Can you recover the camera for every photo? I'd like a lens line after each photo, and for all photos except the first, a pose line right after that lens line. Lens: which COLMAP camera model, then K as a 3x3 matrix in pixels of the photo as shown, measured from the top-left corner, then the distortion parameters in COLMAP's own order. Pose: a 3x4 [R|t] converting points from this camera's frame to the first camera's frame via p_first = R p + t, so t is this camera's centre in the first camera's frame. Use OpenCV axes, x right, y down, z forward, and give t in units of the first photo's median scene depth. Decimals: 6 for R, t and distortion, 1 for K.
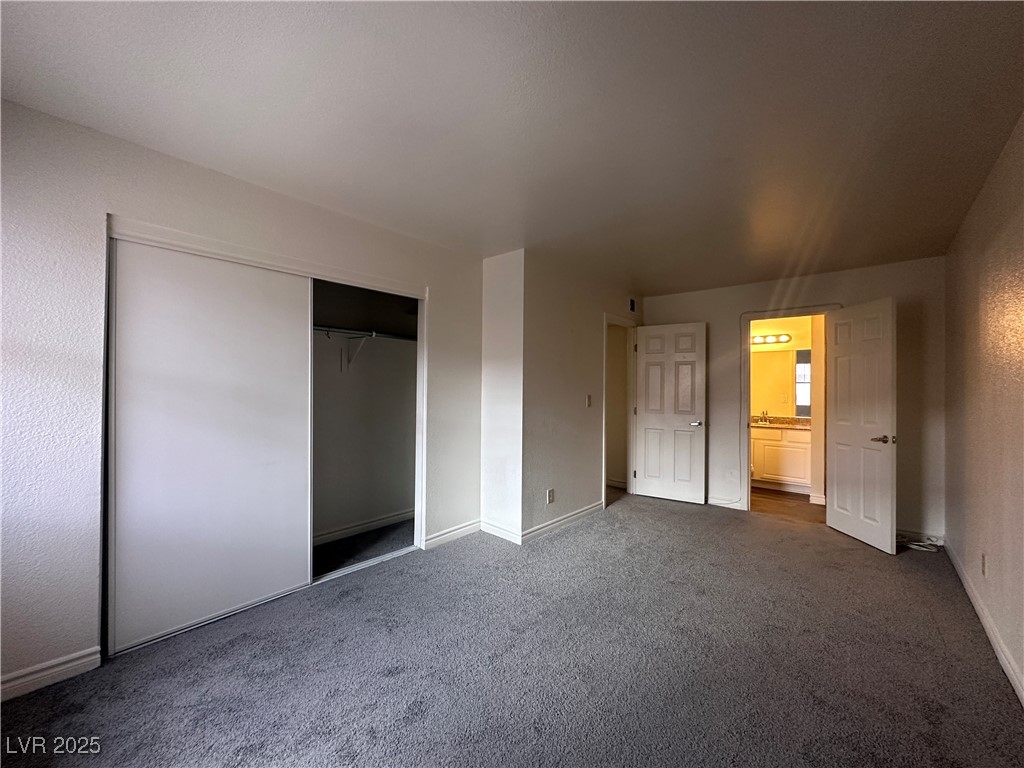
lens RADIAL K [[406.1, 0, 511.4], [0, 406.1, 387.0], [0, 0, 1]] dist [-0.001911, -0.001167]
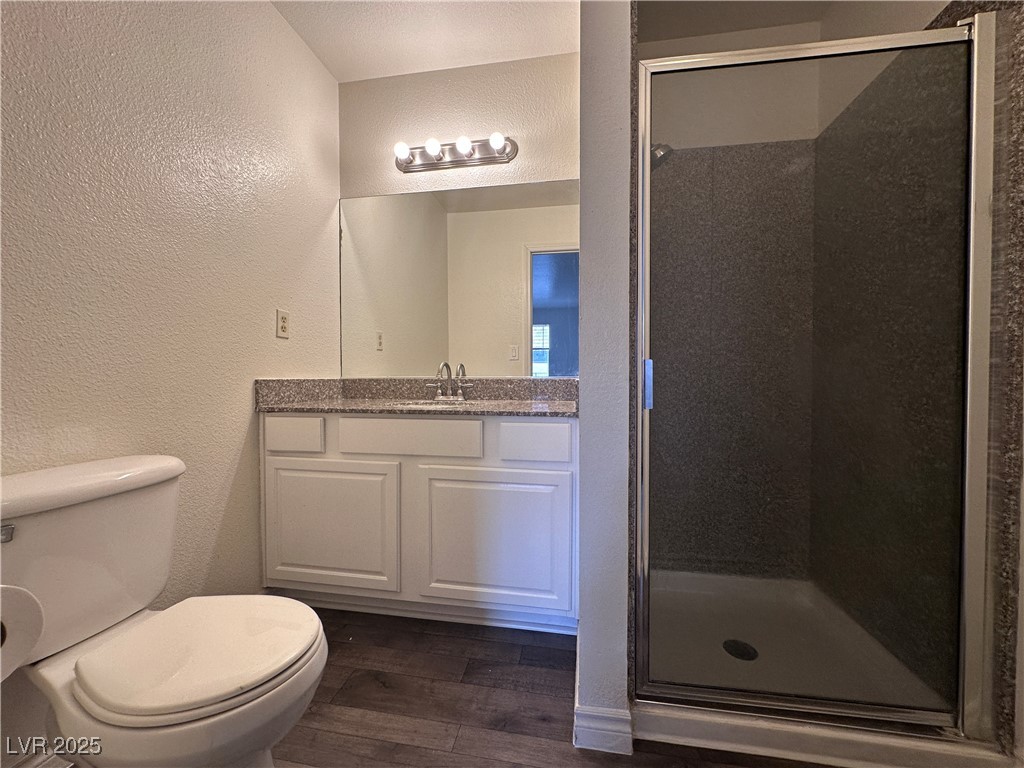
lens RADIAL K [[406.1, 0, 512.8], [0, 406.1, 382.9], [0, 0, 1]] dist [-0.001911, -0.001167]
pose [[0.846892, -0.004226, 0.531748, 0.531610], [-0.007718, 0.999765, 0.020237, 0.074415], [-0.531709, -0.021242, 0.846661, 0.749338]]
